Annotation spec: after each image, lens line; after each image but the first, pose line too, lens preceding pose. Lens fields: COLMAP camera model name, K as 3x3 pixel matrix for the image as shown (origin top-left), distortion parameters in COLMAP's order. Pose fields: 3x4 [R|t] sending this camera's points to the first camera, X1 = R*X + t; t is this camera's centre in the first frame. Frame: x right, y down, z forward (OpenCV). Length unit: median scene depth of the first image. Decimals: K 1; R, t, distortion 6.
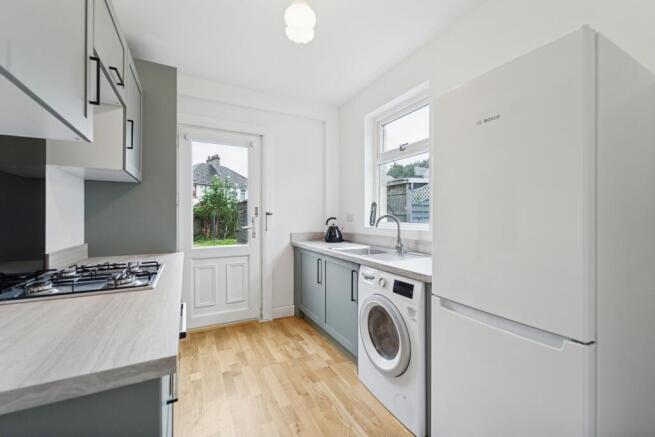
lens RADIAL K [[269.8, 0, 327.8], [0, 269.8, 212.4], [0, 0, 1]] dist [0.001406, 0.000092]
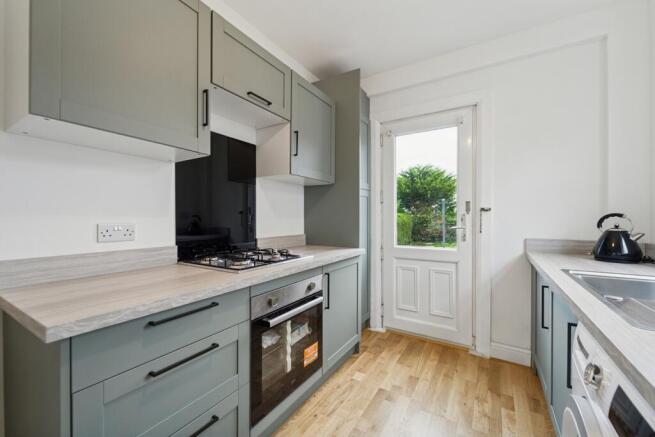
lens RADIAL K [[266.9, 0, 327.5], [0, 266.9, 218.5], [0, 0, 1]] dist [0.001206, -0.000026]
pose [[0.505633, 0.002363, -0.862745, 0.203613], [0.012579, 0.999870, 0.010111, 0.017981], [0.862657, -0.015964, 0.505538, 0.302626]]
